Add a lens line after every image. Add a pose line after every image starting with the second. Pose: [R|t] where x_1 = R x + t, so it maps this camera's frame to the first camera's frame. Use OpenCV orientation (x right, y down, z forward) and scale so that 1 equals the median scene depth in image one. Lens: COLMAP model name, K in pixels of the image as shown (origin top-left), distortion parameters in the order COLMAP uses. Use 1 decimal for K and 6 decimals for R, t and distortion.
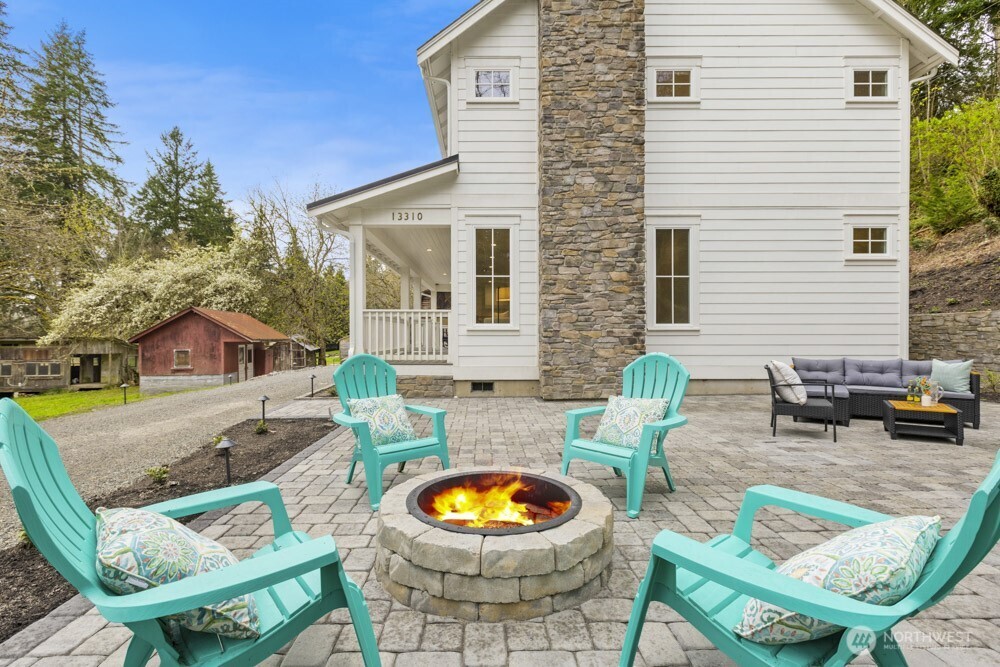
lens RADIAL K [[464.5, 0, 484.2], [0, 464.5, 319.5], [0, 0, 1]] dist [0.008228, -0.001016]
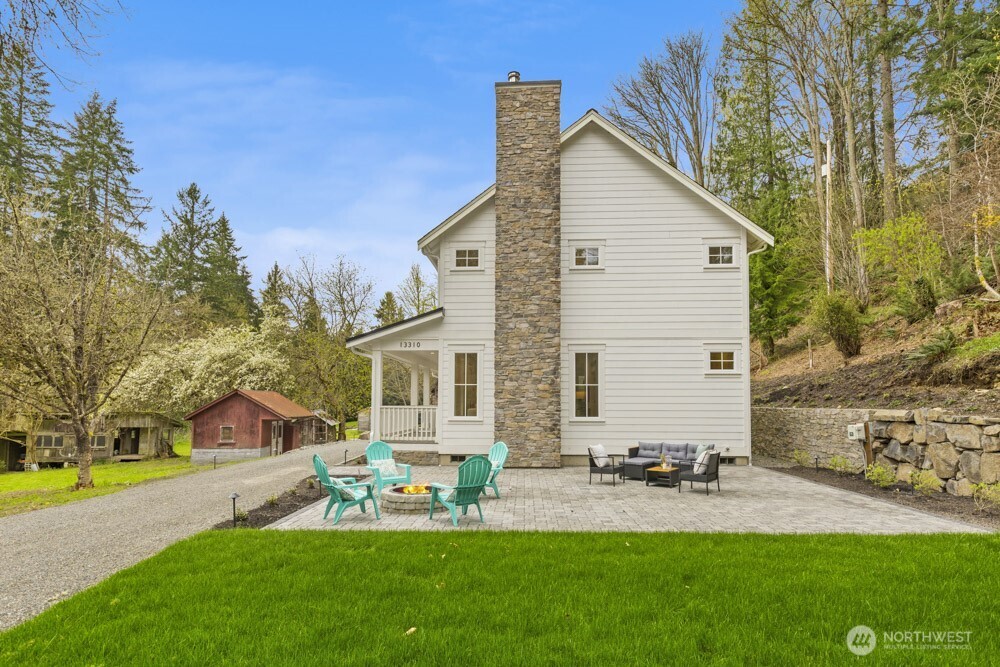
lens RADIAL K [[546.7, 0, 502.2], [0, 546.7, 344.1], [0, 0, 1]] dist [-0.000385, 0.001400]
pose [[0.999086, 0.001378, -0.042733, 0.204119], [-0.004527, 0.997271, -0.073690, -0.090365], [0.042515, 0.073816, 0.996365, -0.742865]]
